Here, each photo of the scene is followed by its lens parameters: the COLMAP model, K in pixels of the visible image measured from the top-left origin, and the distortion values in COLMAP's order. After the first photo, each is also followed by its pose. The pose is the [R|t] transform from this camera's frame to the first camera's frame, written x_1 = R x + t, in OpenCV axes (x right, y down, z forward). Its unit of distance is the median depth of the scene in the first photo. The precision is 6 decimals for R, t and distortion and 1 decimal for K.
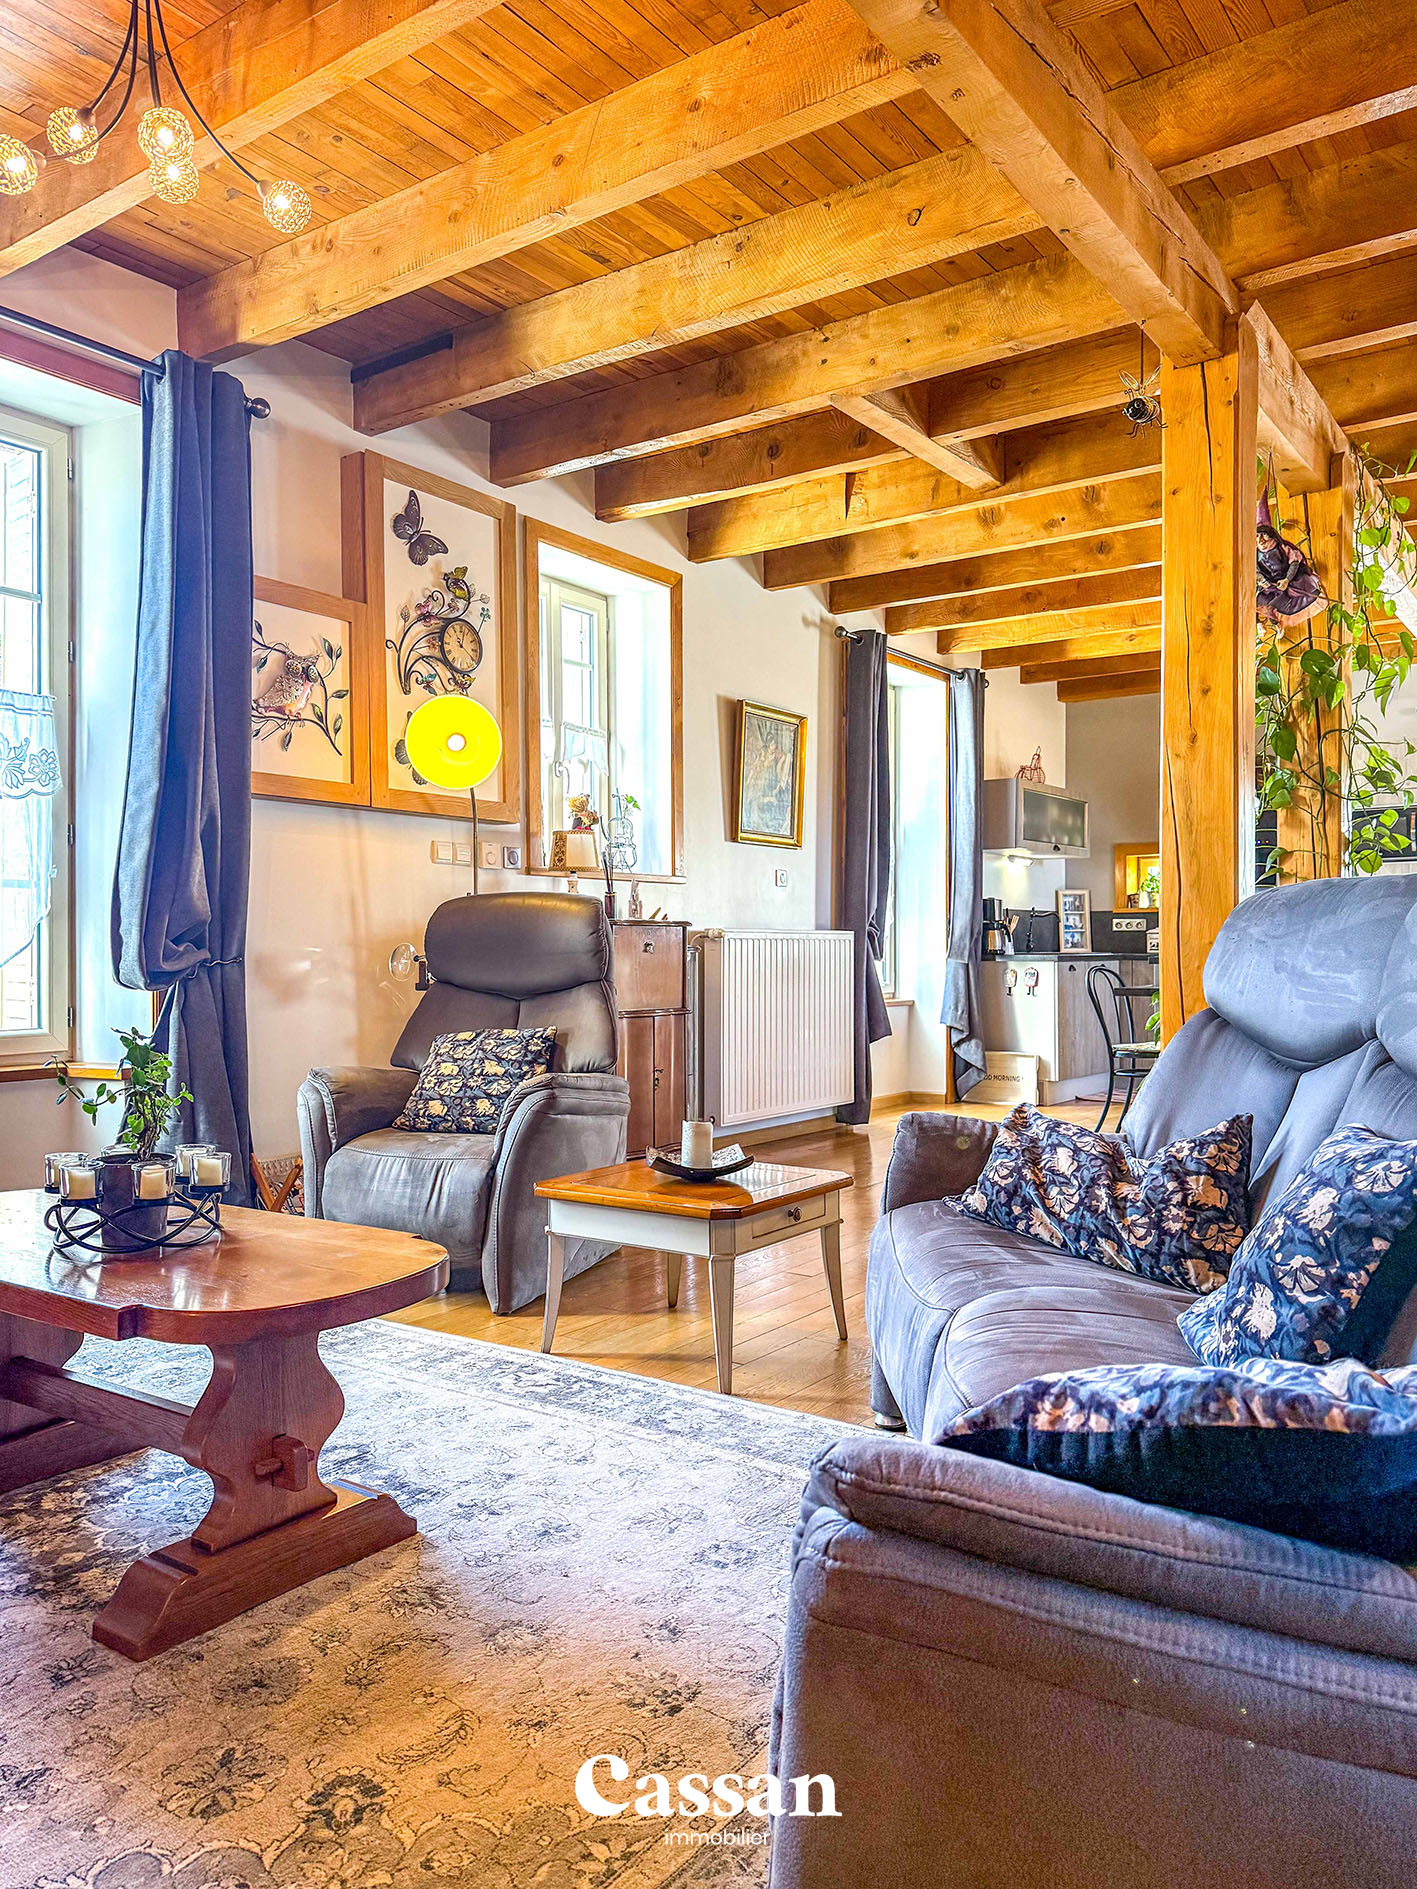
lens RADIAL K [[1432.6, 0, 709.2], [0, 1432.6, 946.7], [0, 0, 1]] dist [0.049440, -0.052505]
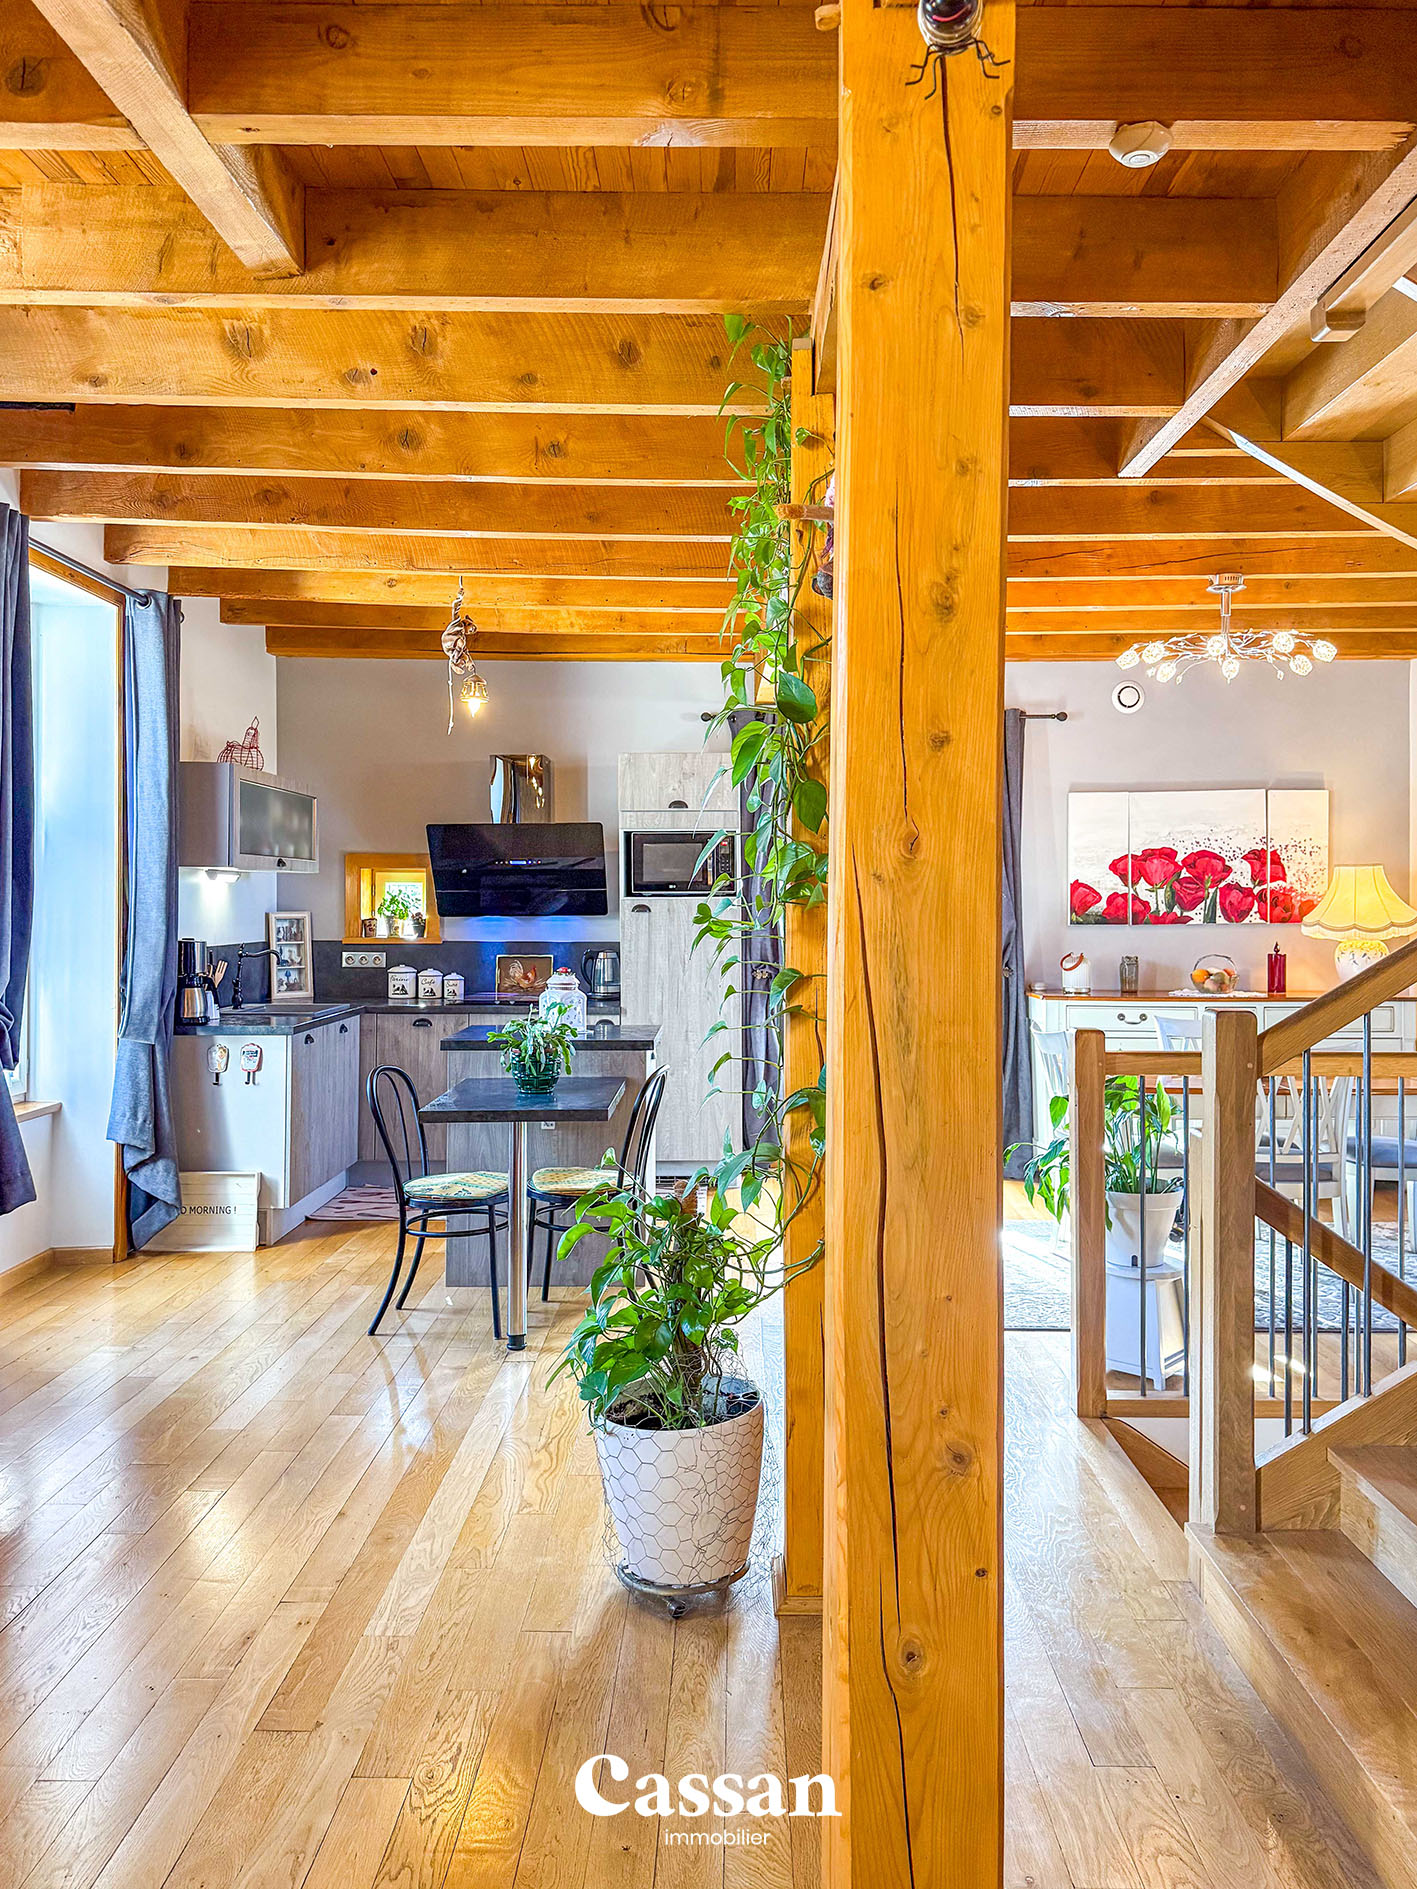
lens RADIAL K [[1432.6, 0, 747.5], [0, 1432.6, 912.3], [0, 0, 1]] dist [0.049440, -0.052505]
pose [[0.810668, 0.009074, 0.585435, 0.014420], [-0.017563, 0.999807, 0.008823, -0.058644], [-0.585242, -0.017434, 0.810671, 0.311642]]
